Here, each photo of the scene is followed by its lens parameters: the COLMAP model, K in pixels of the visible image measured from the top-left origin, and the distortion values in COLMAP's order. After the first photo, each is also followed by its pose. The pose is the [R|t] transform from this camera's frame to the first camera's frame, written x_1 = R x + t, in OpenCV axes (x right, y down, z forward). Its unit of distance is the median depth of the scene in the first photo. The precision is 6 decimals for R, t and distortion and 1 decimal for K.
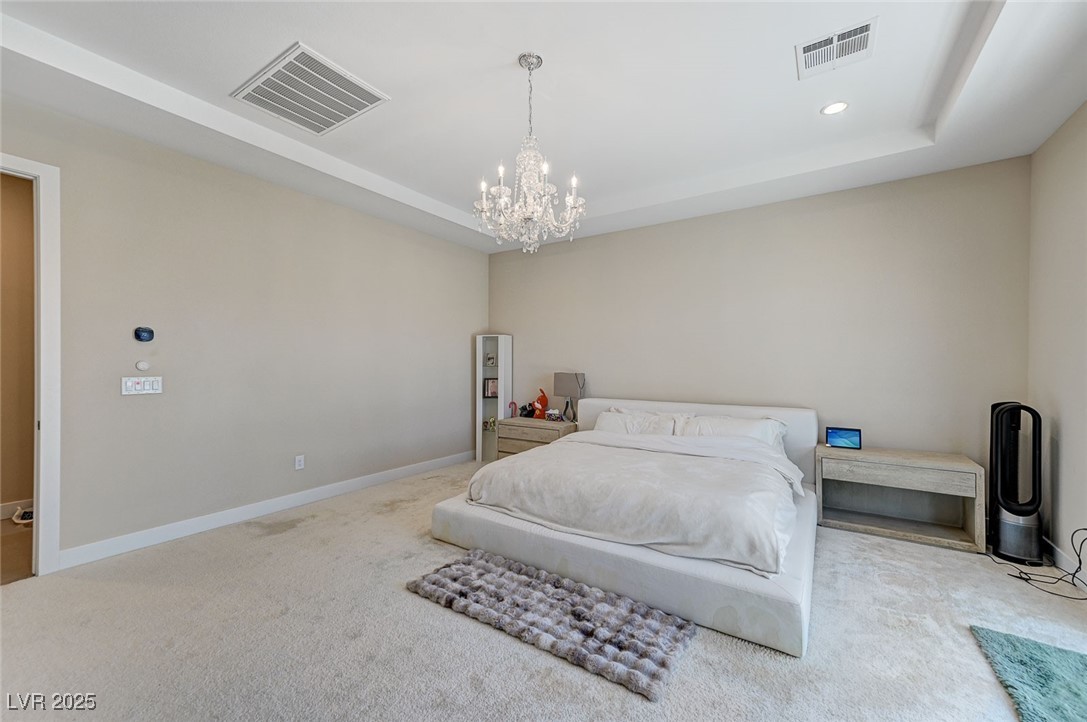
lens RADIAL K [[430.1, 0, 543.5], [0, 430.1, 361.0], [0, 0, 1]] dist [-0.000029, 0.000019]
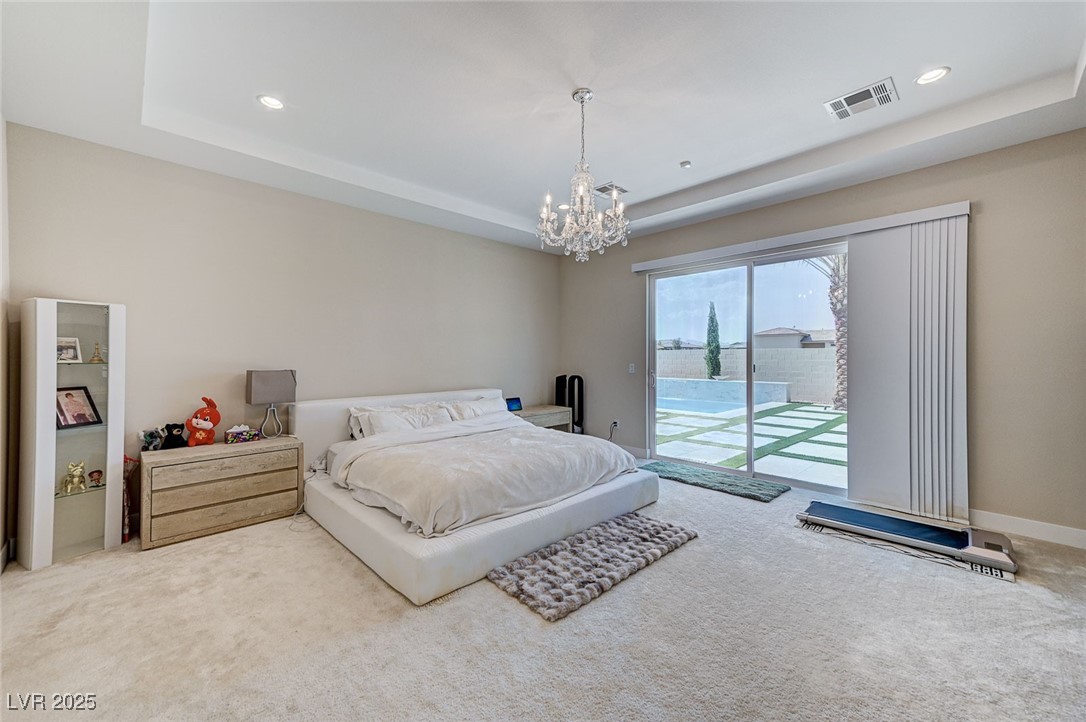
lens RADIAL K [[420.0, 0, 546.8], [0, 420.0, 355.6], [0, 0, 1]] dist [0.024693, -0.000007]
pose [[0.211593, 0.002374, 0.977355, -1.001989], [-0.007000, 0.999975, -0.000914, 0.001061], [-0.977333, -0.006648, 0.211604, 0.735765]]
